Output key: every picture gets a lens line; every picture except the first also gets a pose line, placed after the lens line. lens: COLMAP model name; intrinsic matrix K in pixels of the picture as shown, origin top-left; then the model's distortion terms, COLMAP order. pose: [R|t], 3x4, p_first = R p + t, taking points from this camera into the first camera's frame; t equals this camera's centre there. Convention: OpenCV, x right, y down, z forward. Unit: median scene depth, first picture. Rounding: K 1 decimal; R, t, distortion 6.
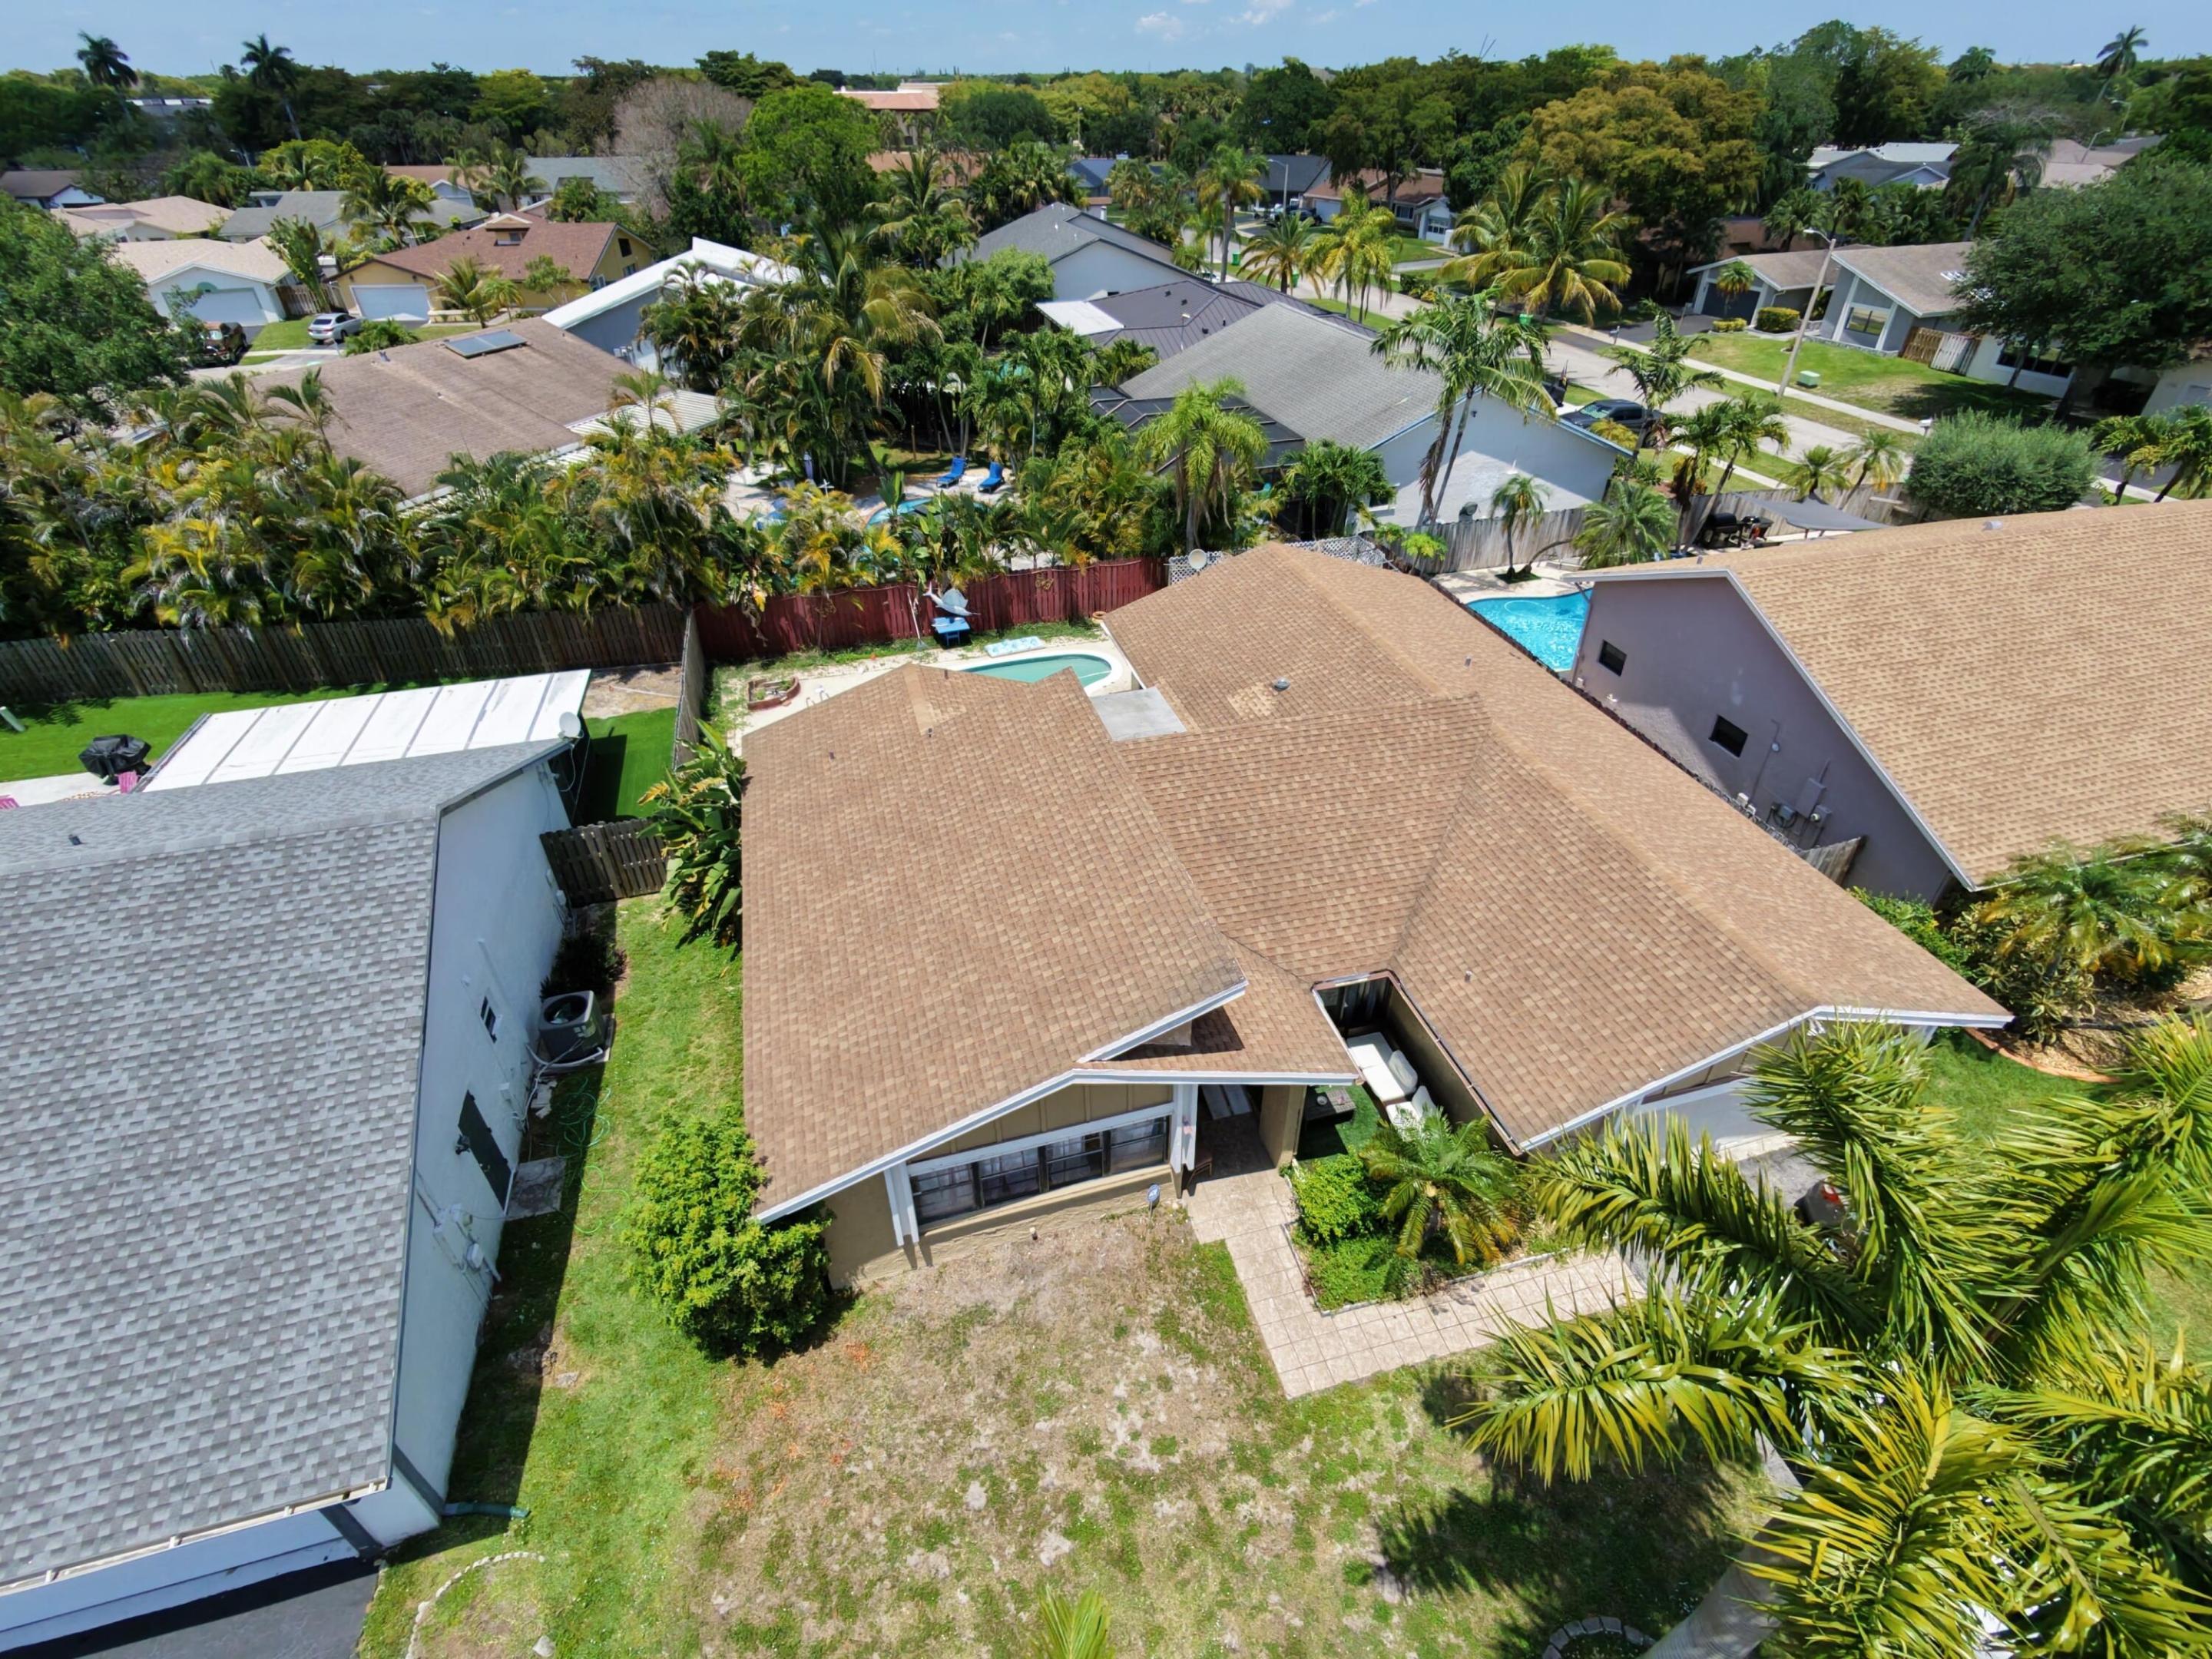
lens RADIAL K [[1042.0, 0, 1113.7], [0, 1042.0, 828.8], [0, 0, 1]] dist [-0.015934, 0.012597]
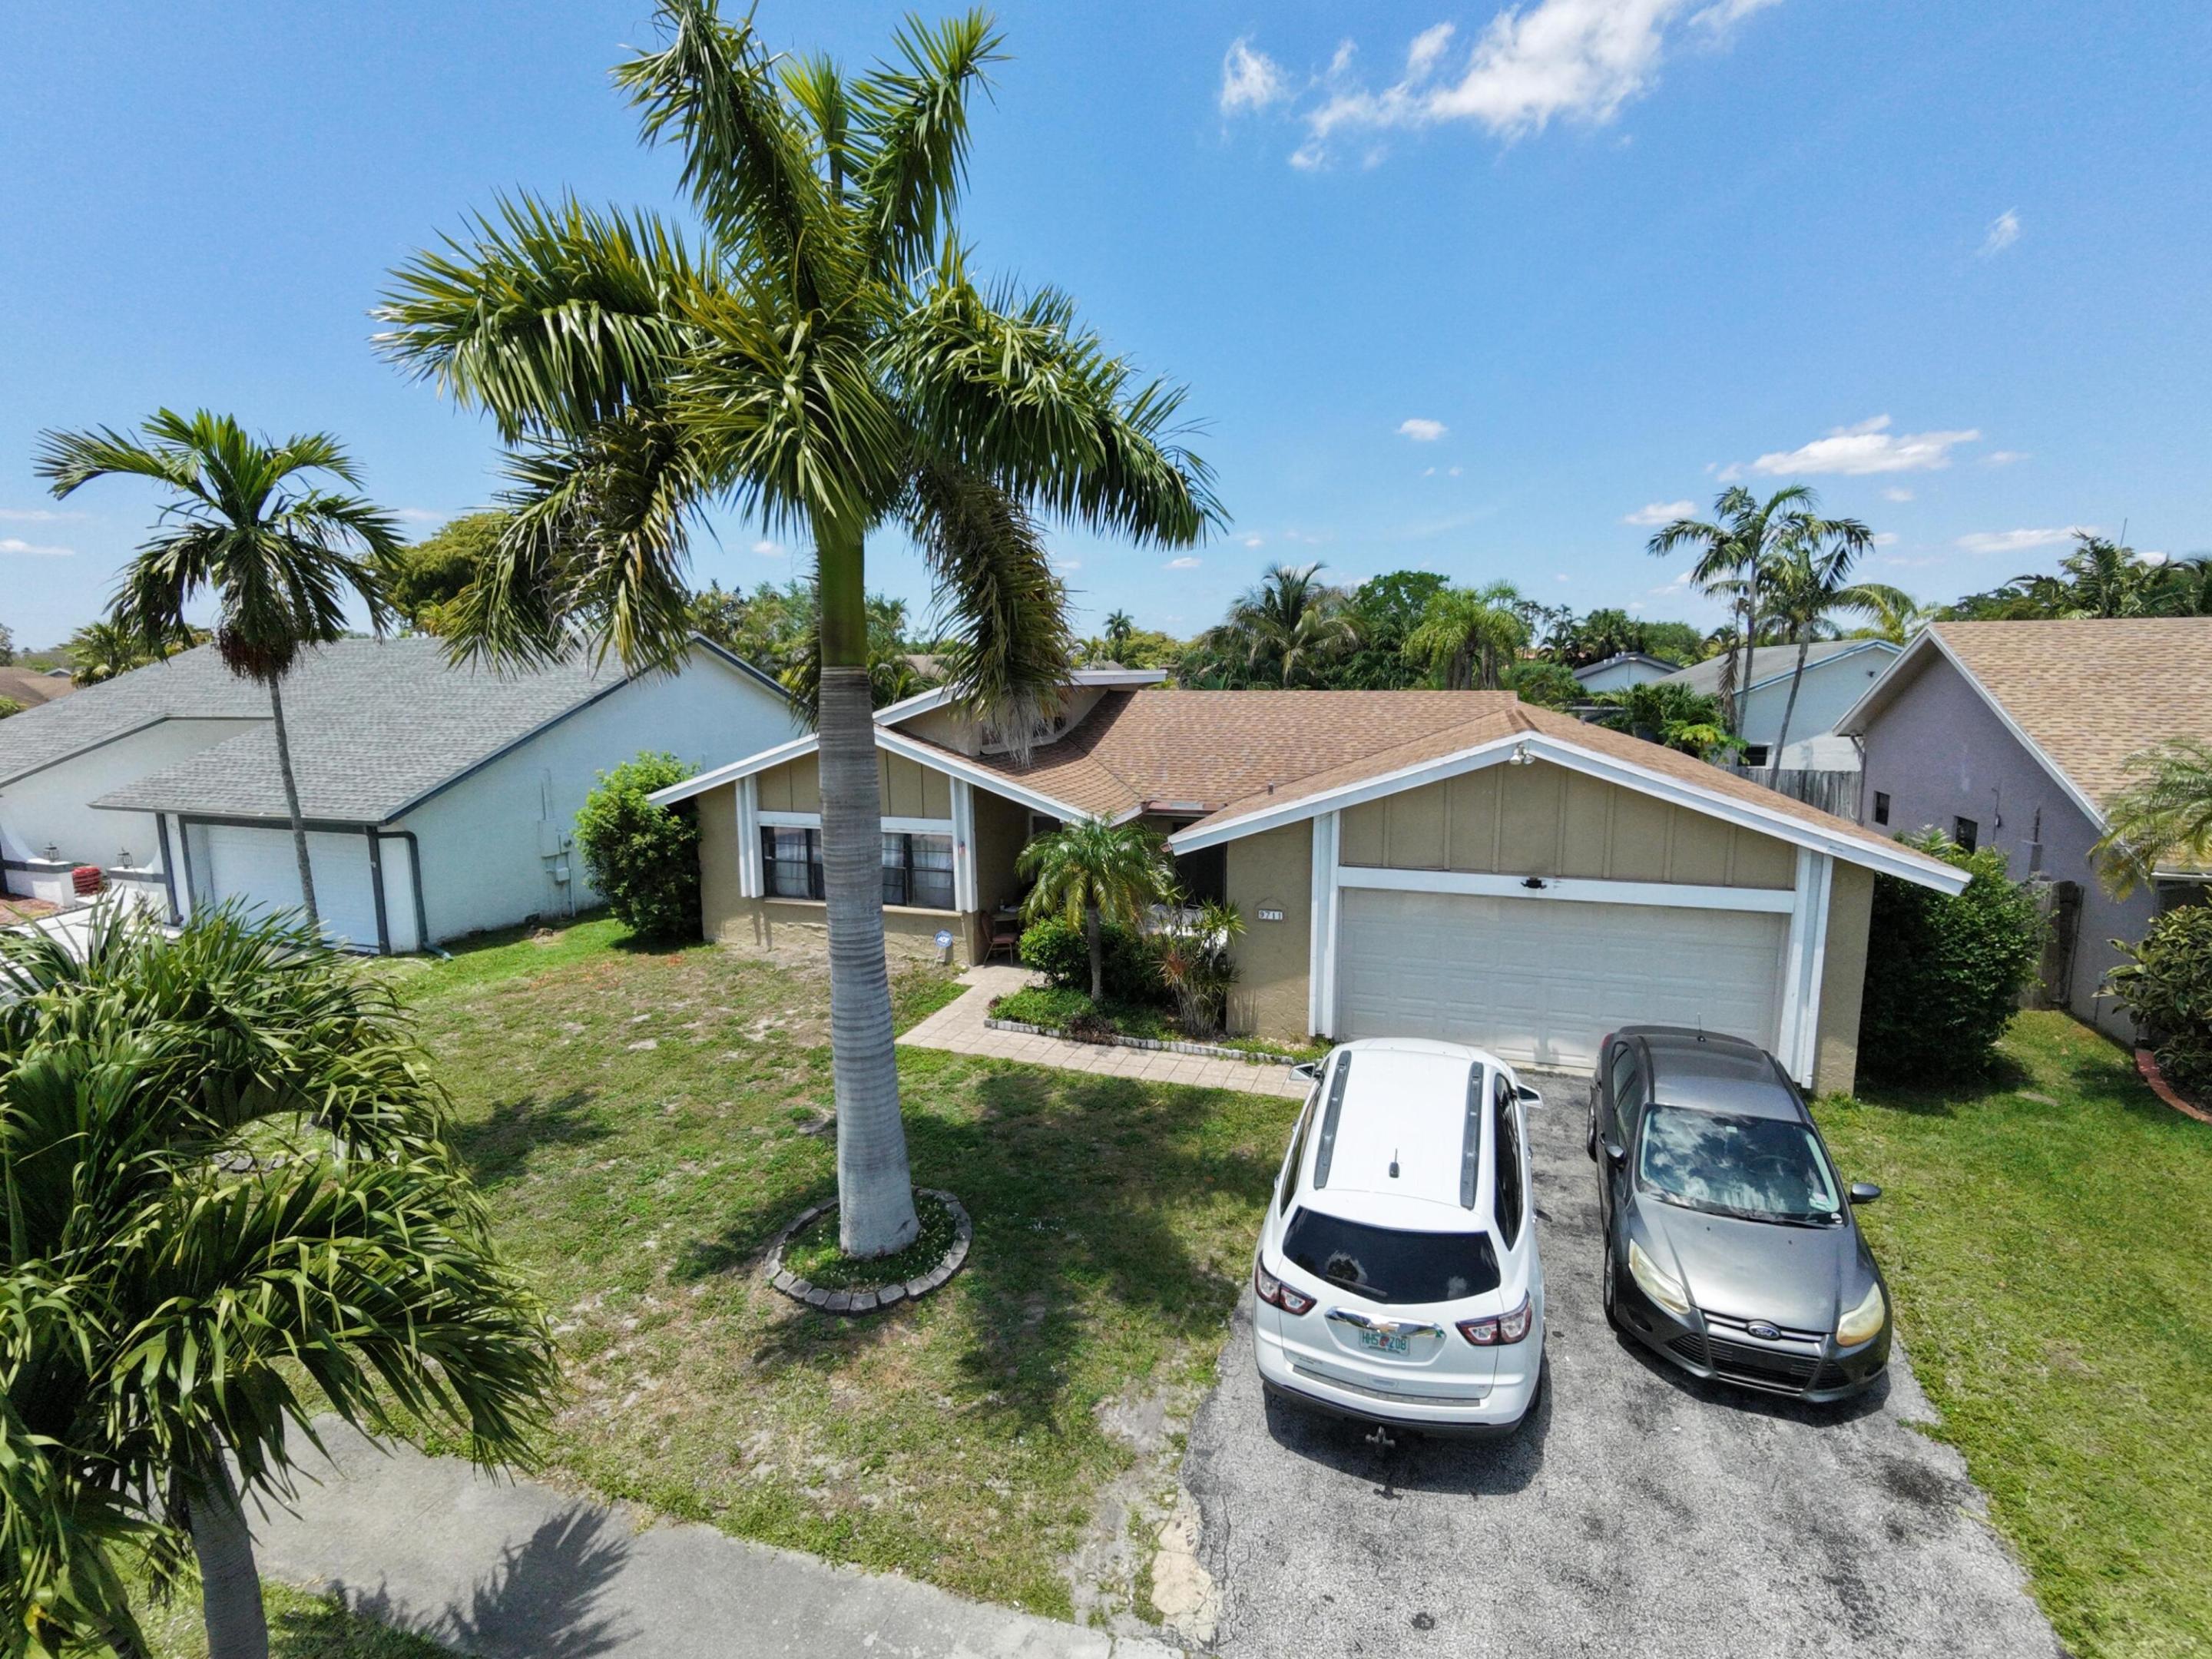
lens RADIAL K [[1045.7, 0, 1106.0], [0, 1045.7, 829.5], [0, 0, 1]] dist [-0.001699, -0.000540]
pose [[0.819098, 0.089248, -0.566668, 0.857793], [-0.333434, 0.877890, -0.343702, 0.624751], [0.466797, 0.470472, 0.748837, 0.239709]]
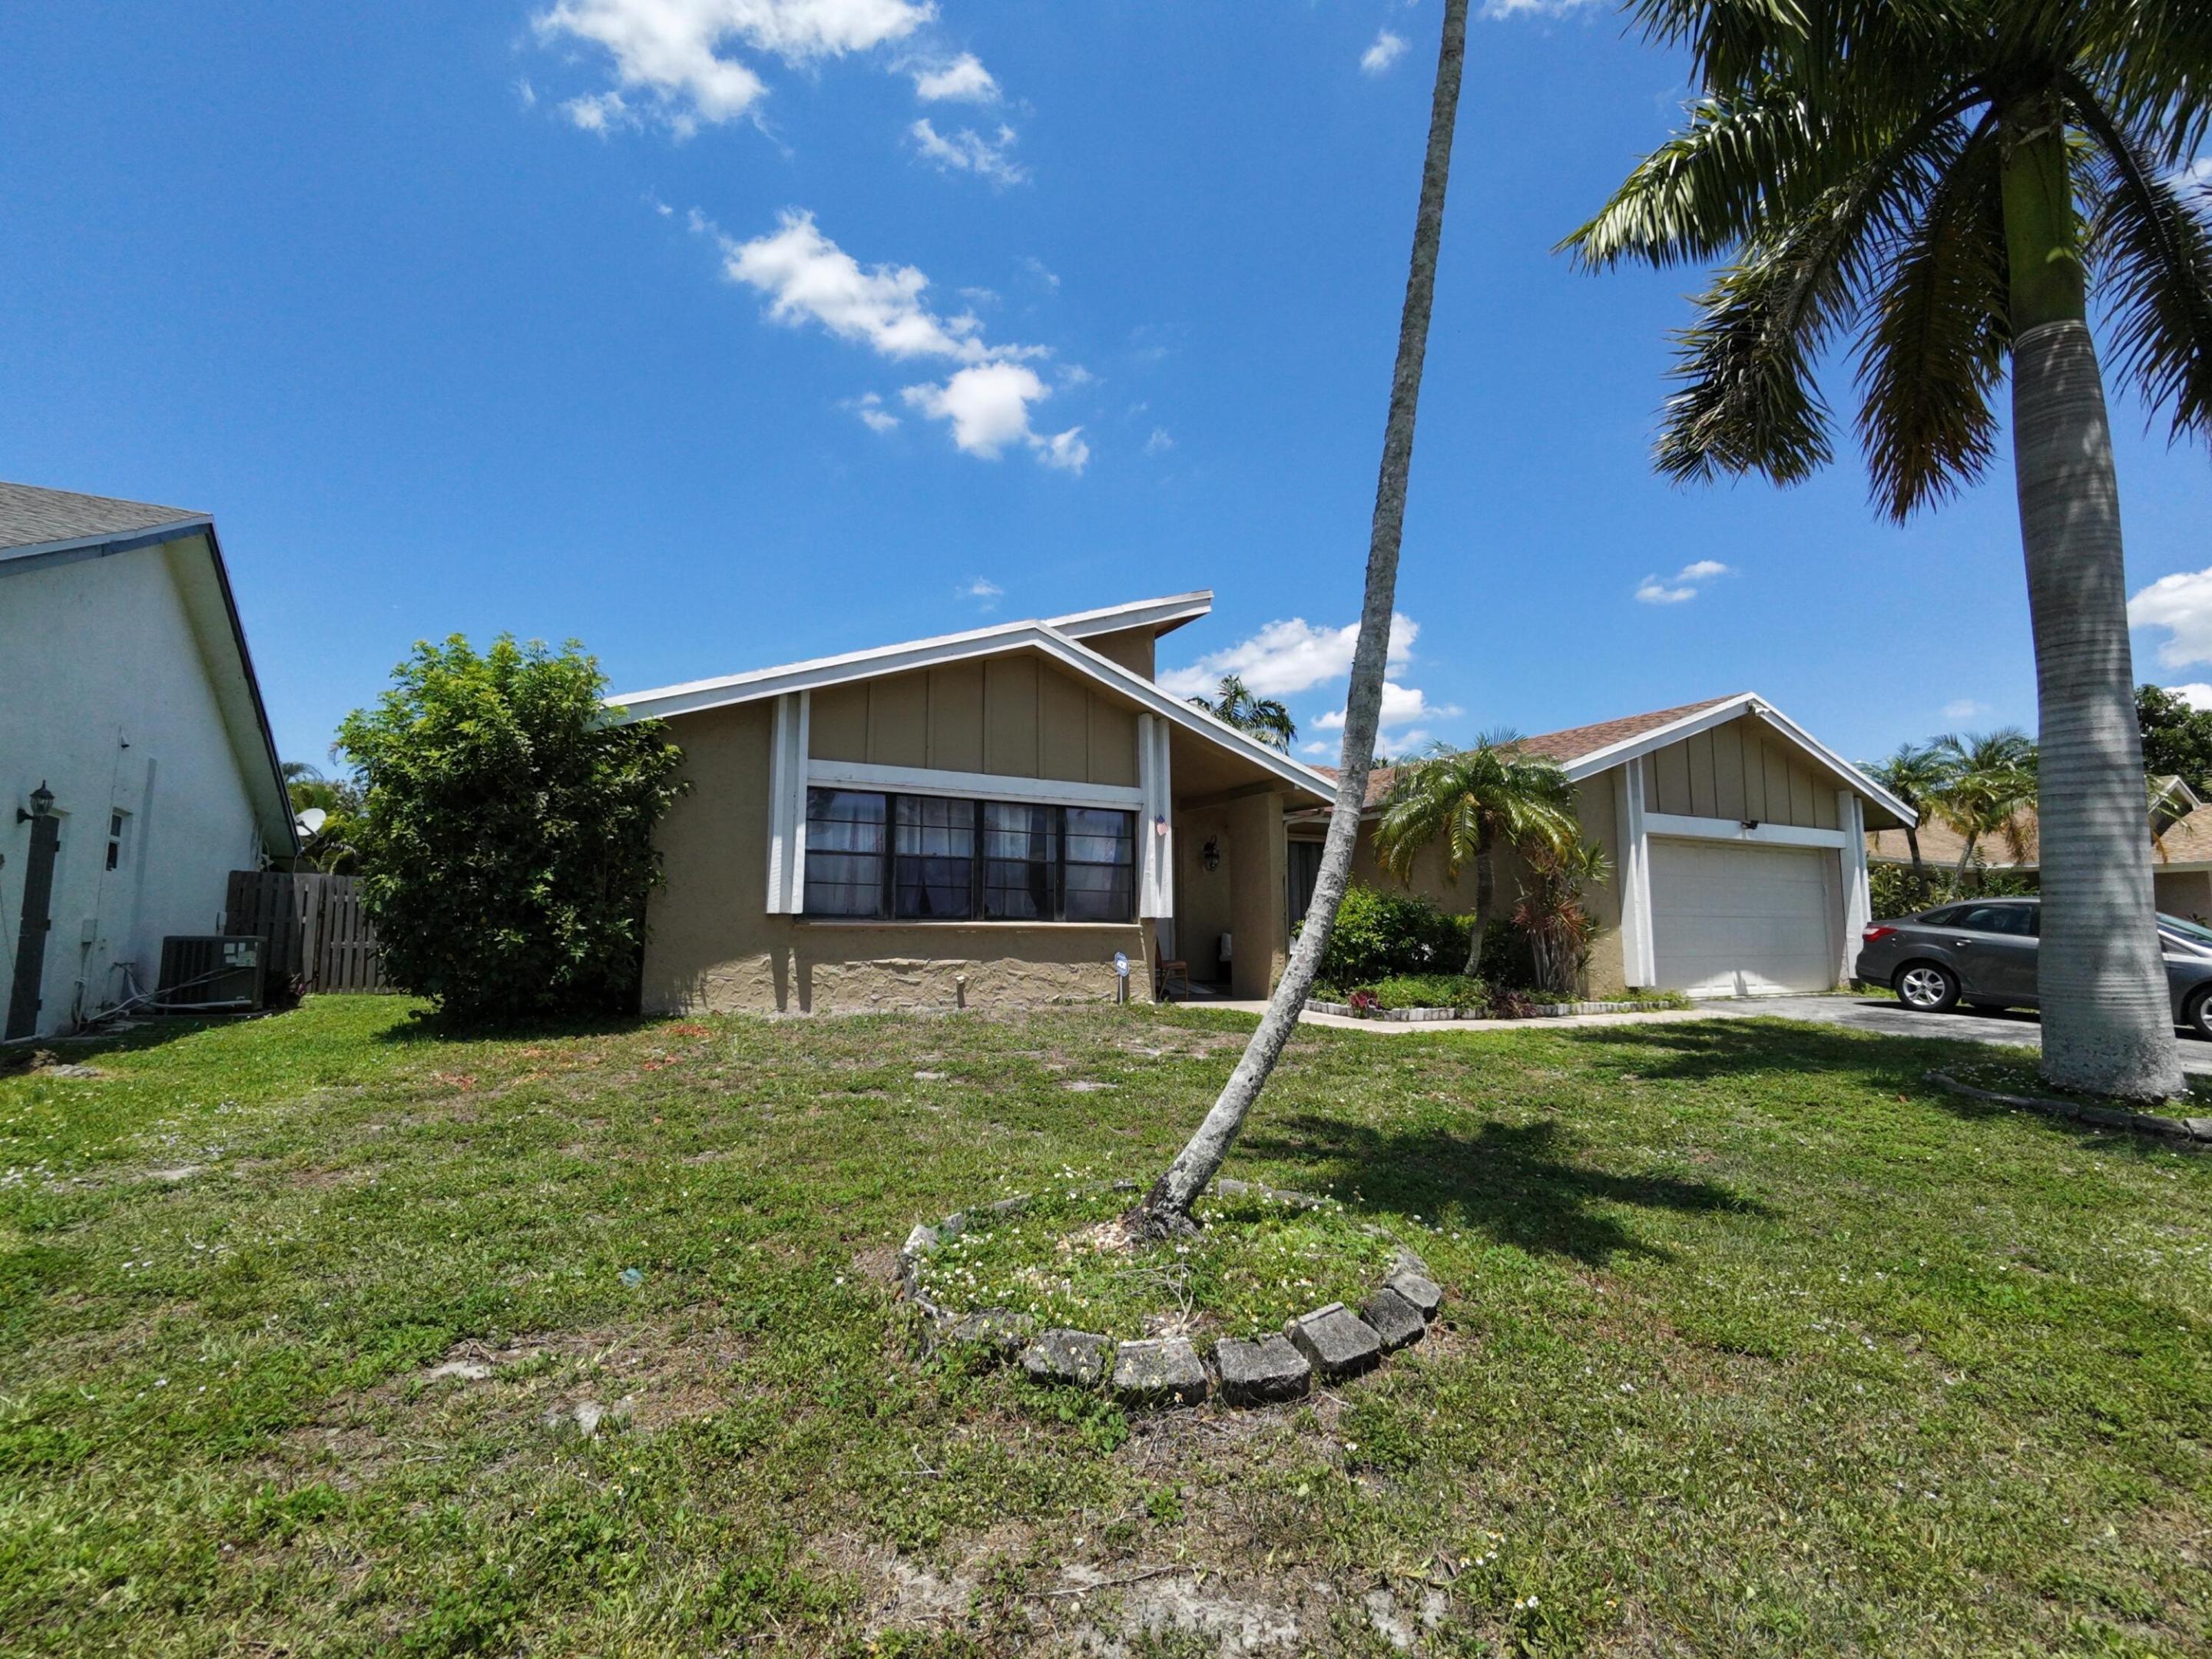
lens RADIAL K [[1045.7, 0, 1106.0], [0, 1045.7, 829.5], [0, 0, 1]] dist [-0.001699, -0.000540]
pose [[0.974124, 0.032834, 0.223616, -0.151404], [0.125354, 0.744783, -0.655427, 0.833533], [-0.188066, 0.666498, 0.721395, 0.459124]]
